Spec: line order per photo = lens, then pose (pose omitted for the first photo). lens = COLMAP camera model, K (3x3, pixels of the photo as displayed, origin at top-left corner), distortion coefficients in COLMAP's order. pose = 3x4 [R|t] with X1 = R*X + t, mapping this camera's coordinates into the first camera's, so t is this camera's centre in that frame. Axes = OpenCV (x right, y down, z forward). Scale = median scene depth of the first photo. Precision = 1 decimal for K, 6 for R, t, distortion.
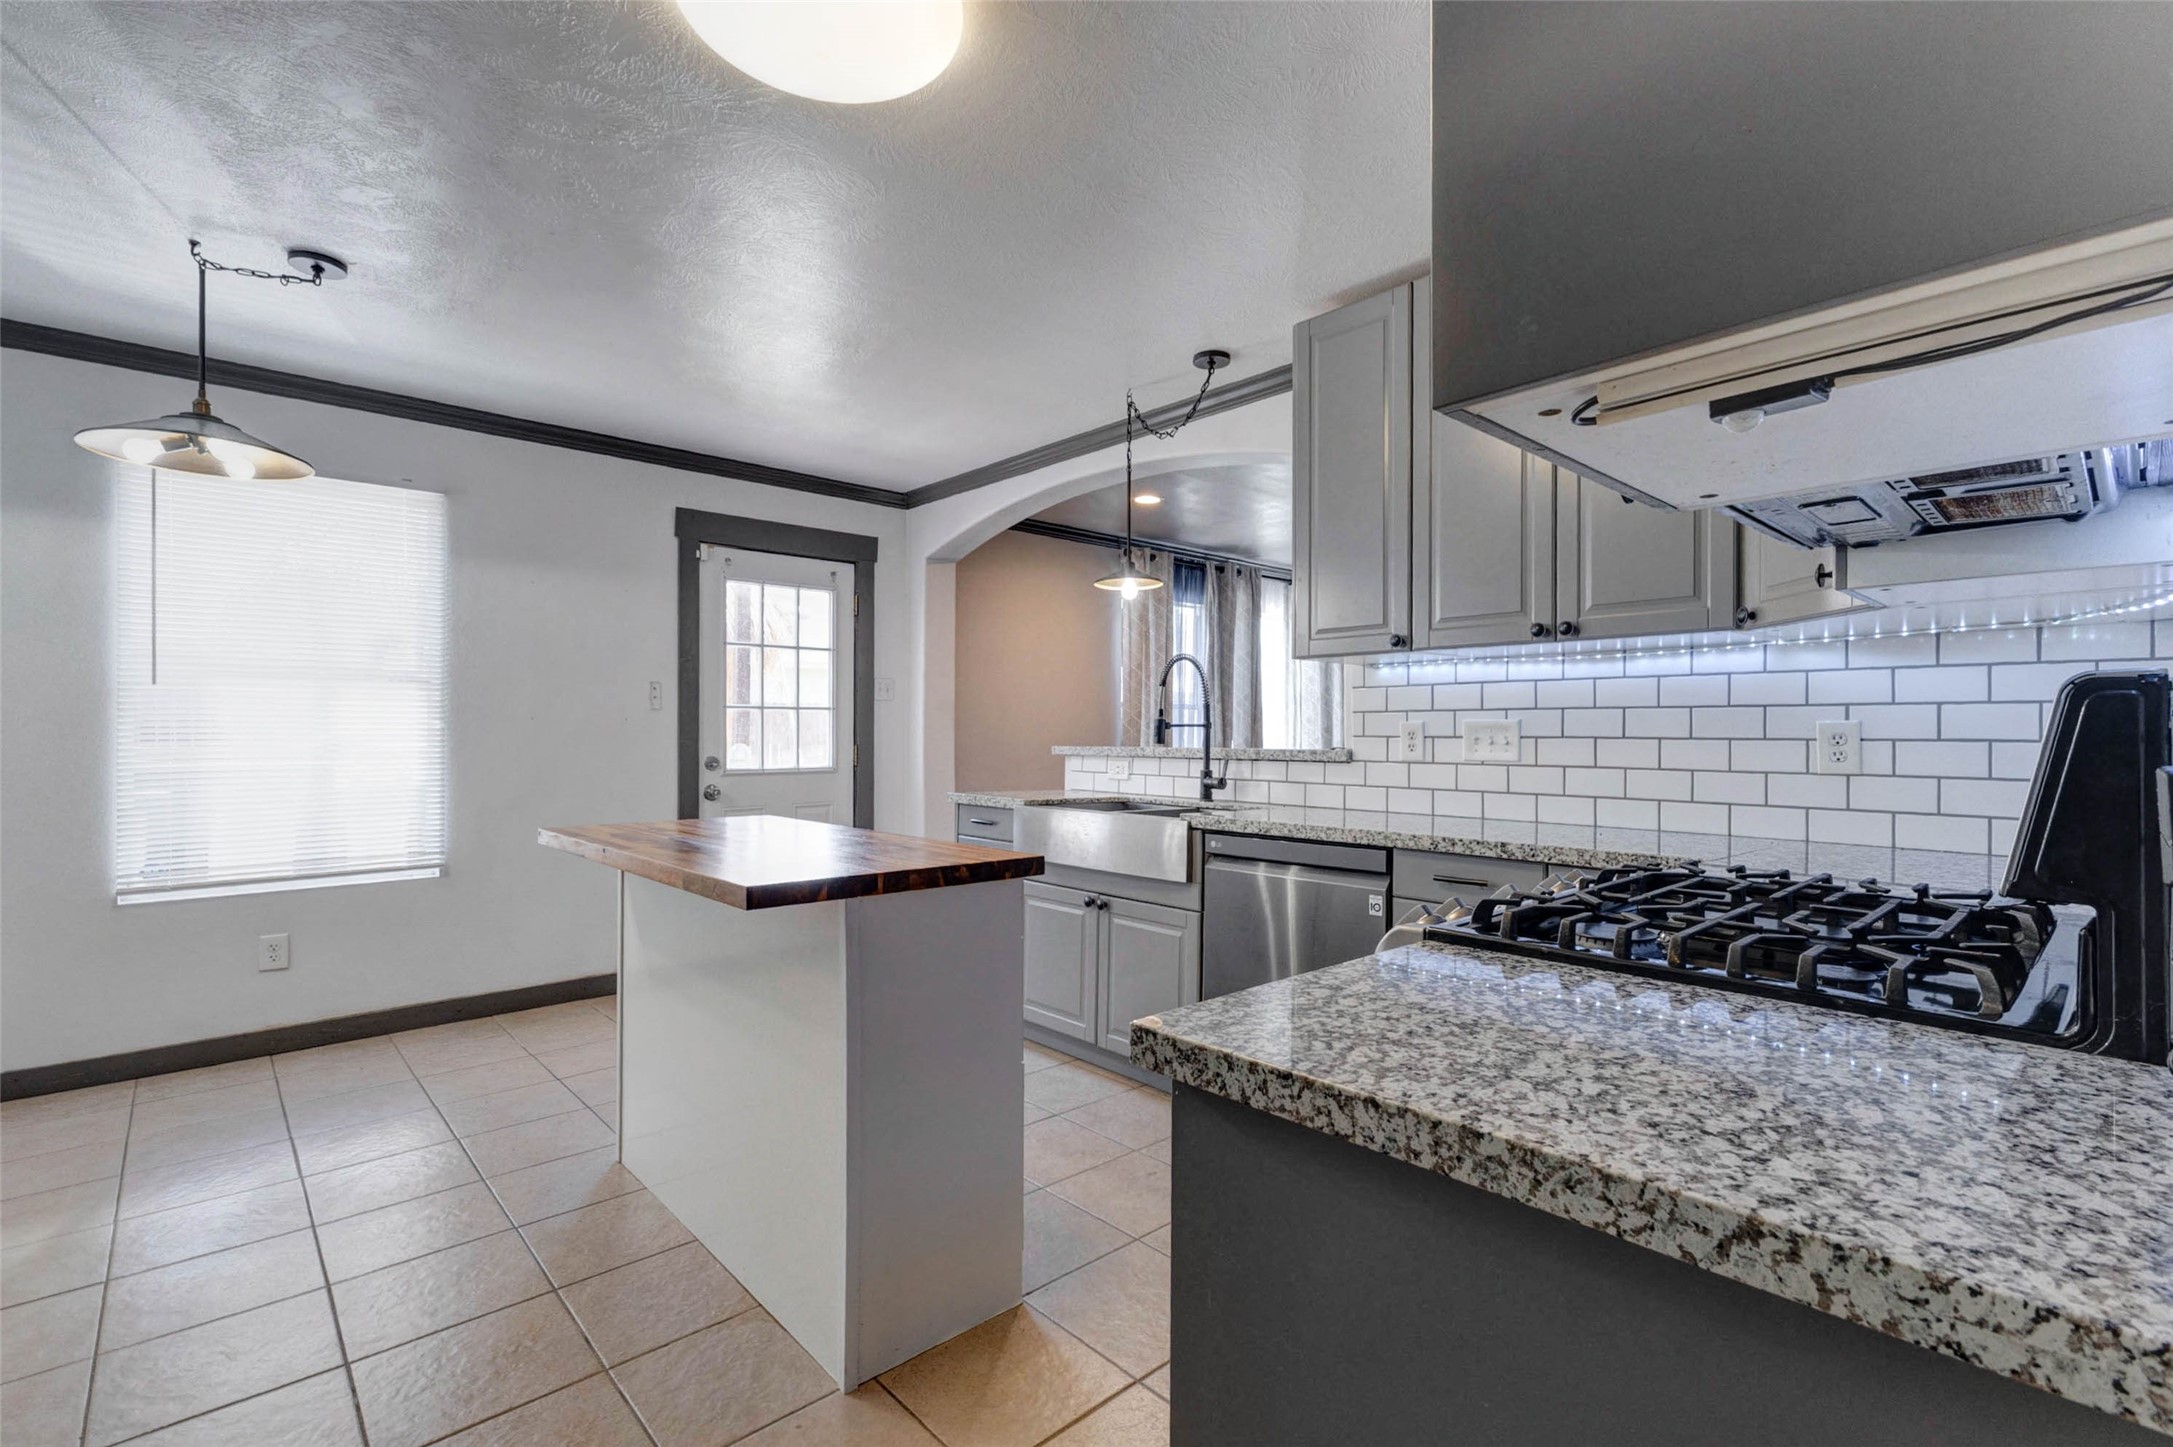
lens RADIAL K [[977.8, 0, 1081.1], [0, 977.8, 732.1], [0, 0, 1]] dist [0.022781, -0.000232]
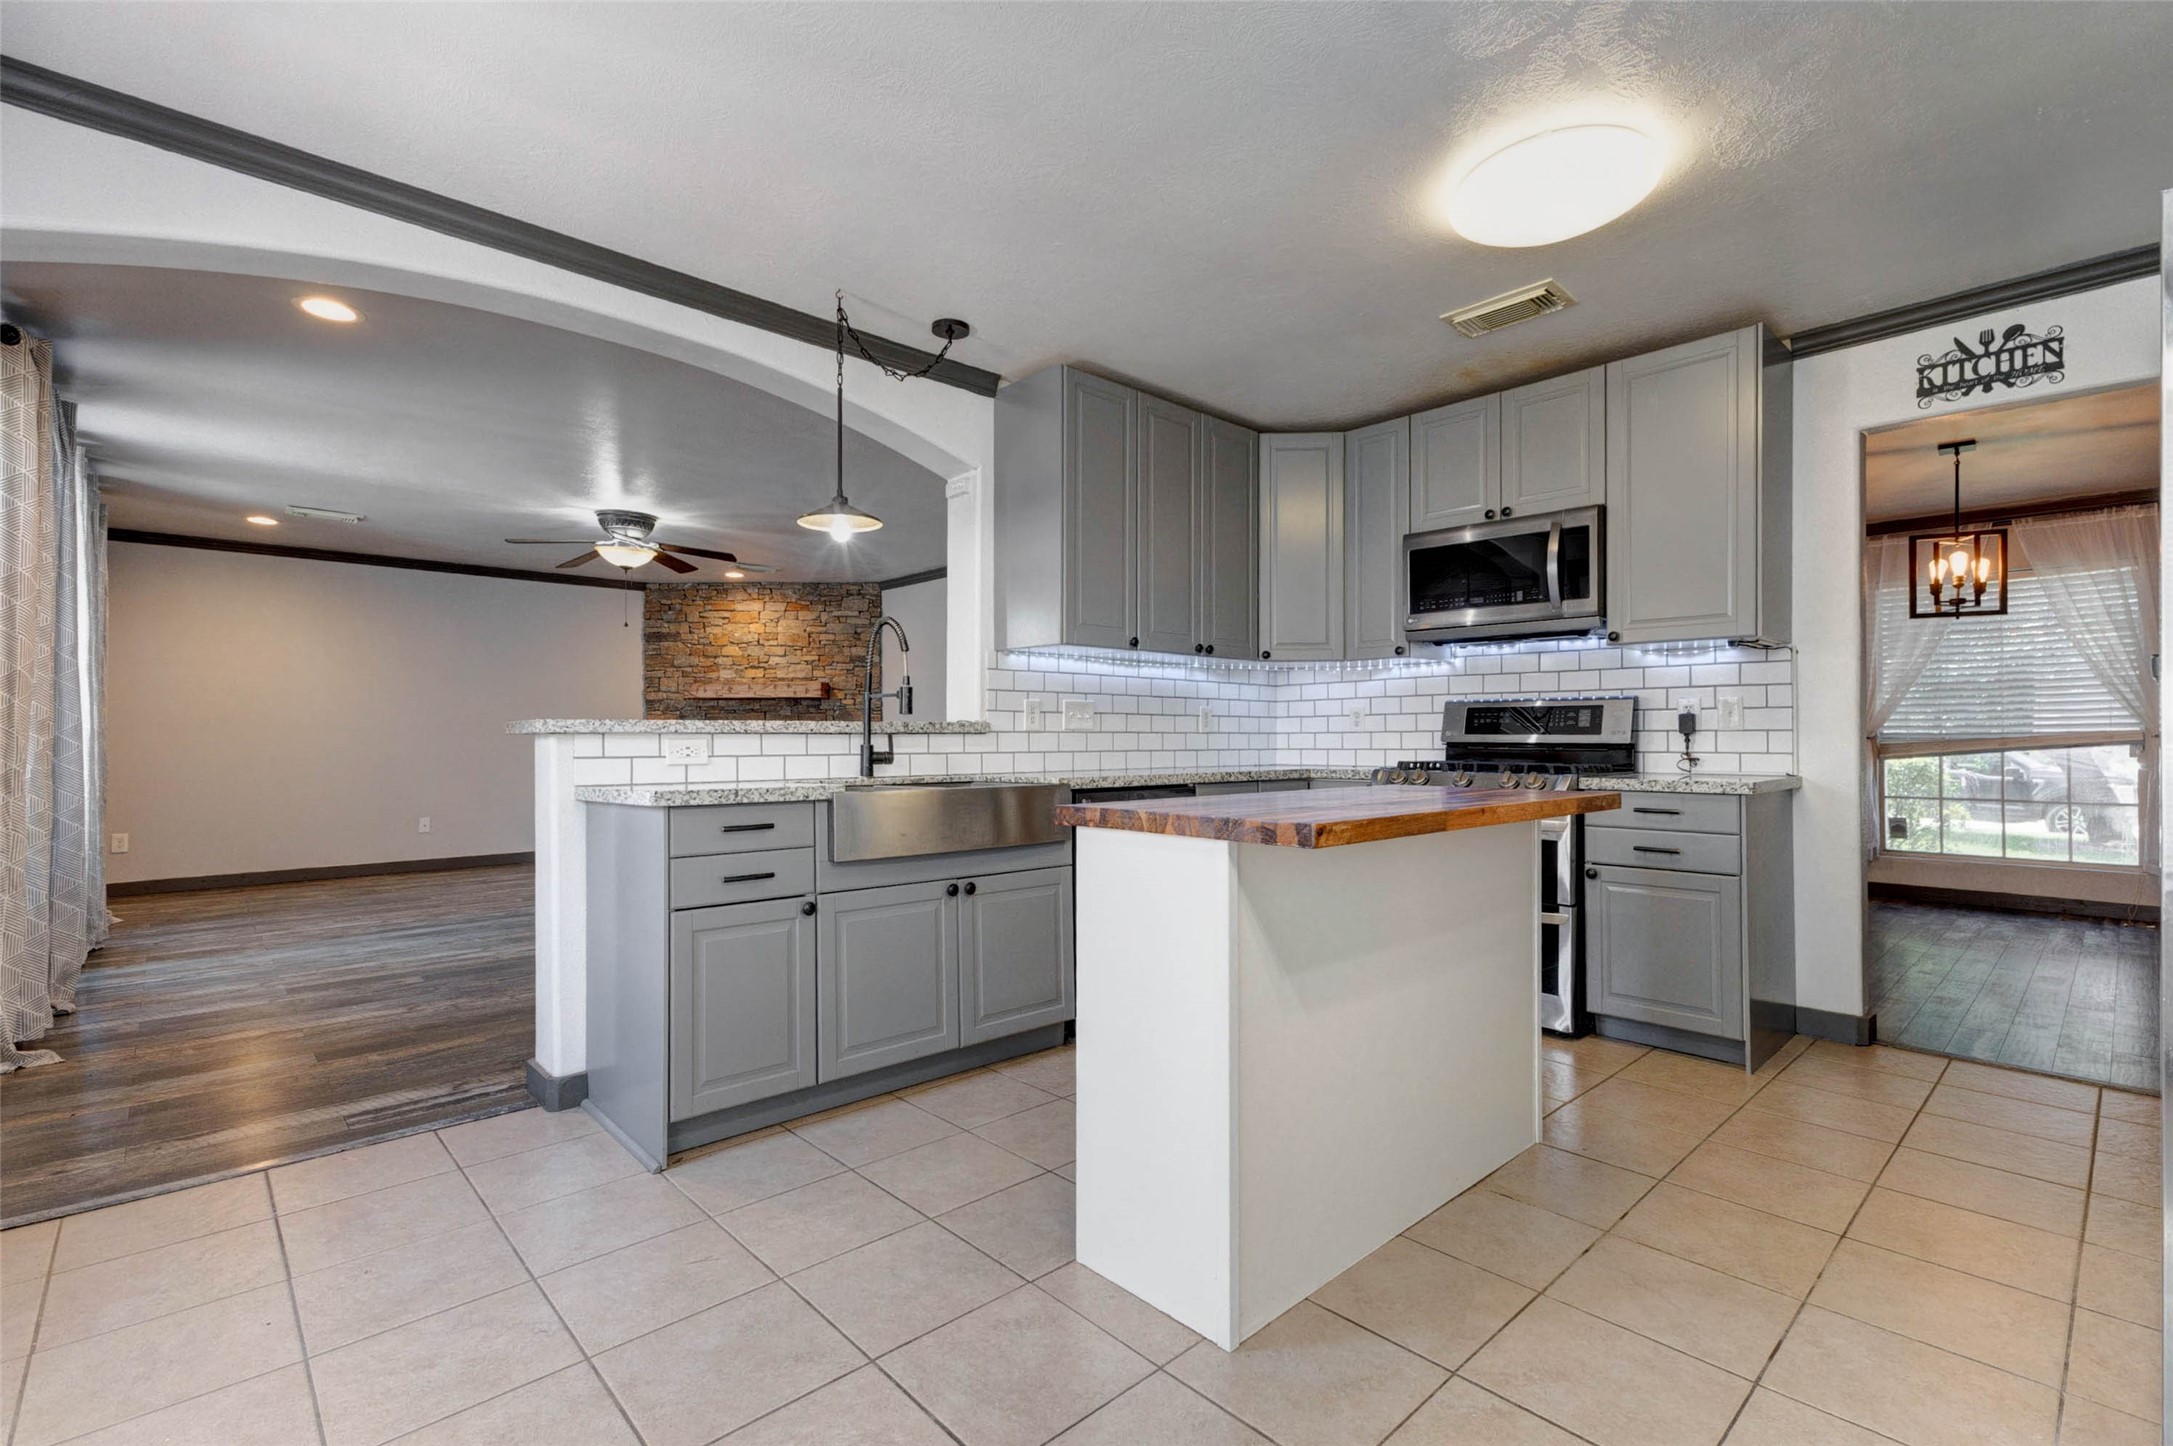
lens RADIAL K [[977.8, 0, 1081.1], [0, 977.8, 731.6], [0, 0, 1]] dist [0.022781, -0.000232]
pose [[-0.003281, 0.001835, 0.999993, -0.911525], [-0.001724, 0.999997, -0.001840, 0.031987], [-0.999993, -0.001730, -0.003278, 0.918977]]
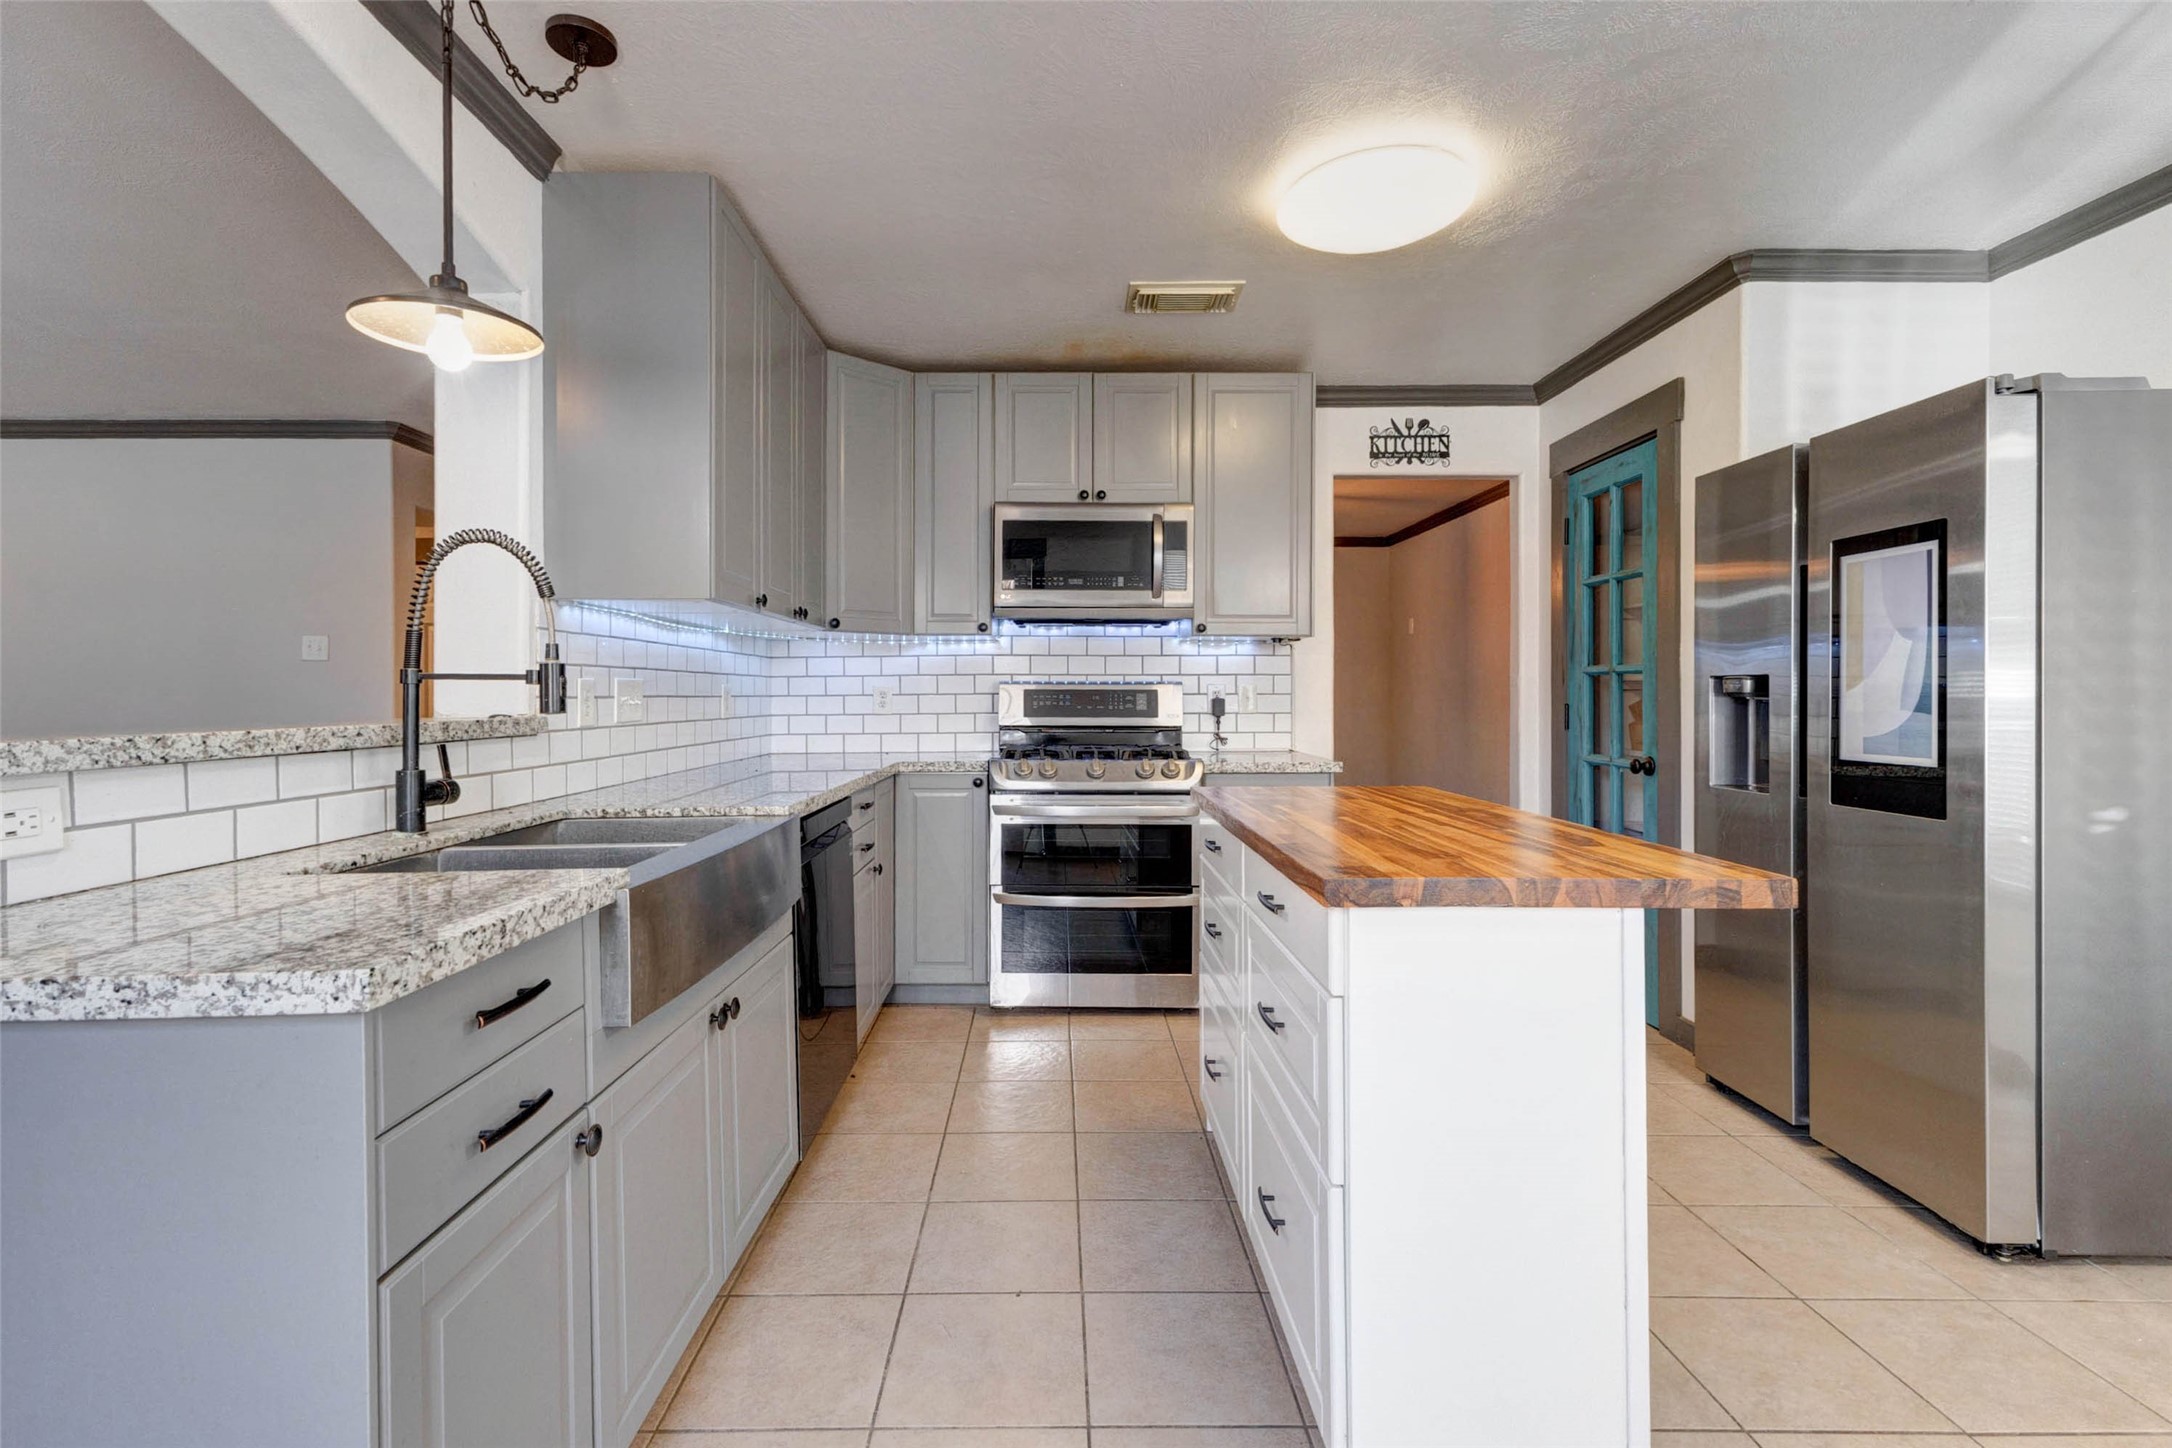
lens RADIAL K [[988.1, 0, 1039.8], [0, 988.1, 685.7], [0, 0, 1]] dist [0.019760, -0.000052]
pose [[-0.729759, 0.003898, 0.683694, -0.487791], [-0.001312, 0.999974, -0.007101, 0.000872], [-0.683703, -0.006079, -0.729735, 1.312175]]
